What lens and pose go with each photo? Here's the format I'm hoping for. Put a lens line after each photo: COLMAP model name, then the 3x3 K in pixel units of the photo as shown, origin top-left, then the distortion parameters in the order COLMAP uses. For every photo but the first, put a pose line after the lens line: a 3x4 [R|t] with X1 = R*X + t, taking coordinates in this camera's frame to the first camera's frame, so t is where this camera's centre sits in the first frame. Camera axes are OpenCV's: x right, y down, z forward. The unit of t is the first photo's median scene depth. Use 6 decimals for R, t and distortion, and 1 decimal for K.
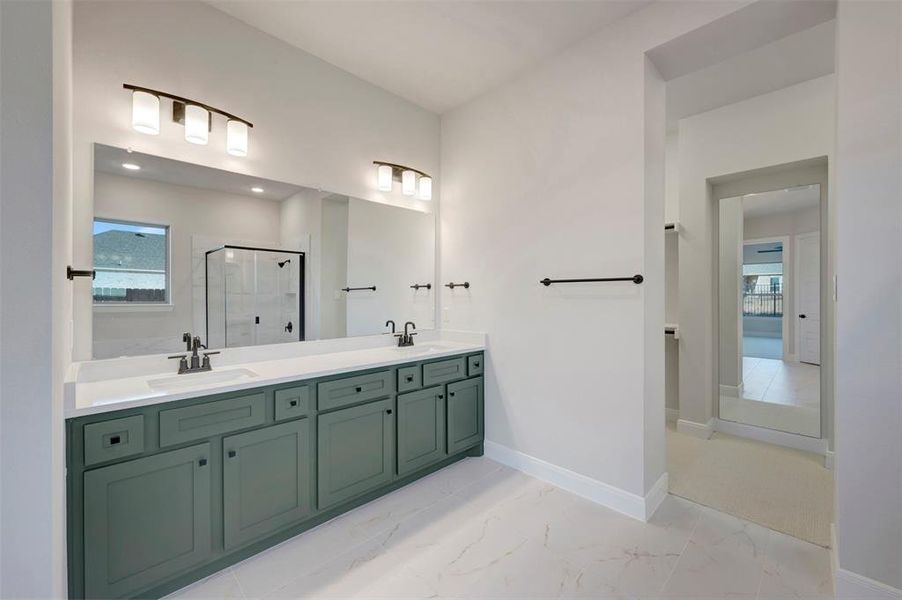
lens RADIAL K [[355.5, 0, 453.8], [0, 355.5, 298.5], [0, 0, 1]] dist [0.001546, 0.000000]
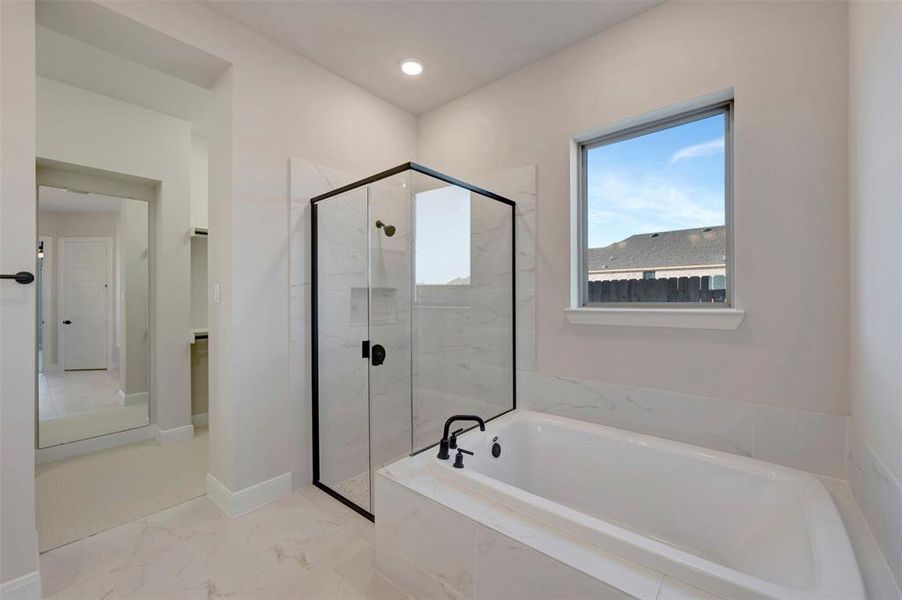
lens RADIAL K [[361.8, 0, 447.9], [0, 361.8, 304.0], [0, 0, 1]] dist [0.001089, 0.000140]
pose [[-0.096588, -0.007051, 0.995300, -0.094438], [0.009148, 0.999926, 0.007971, 0.000870], [-0.995282, 0.009875, -0.096516, 0.064984]]
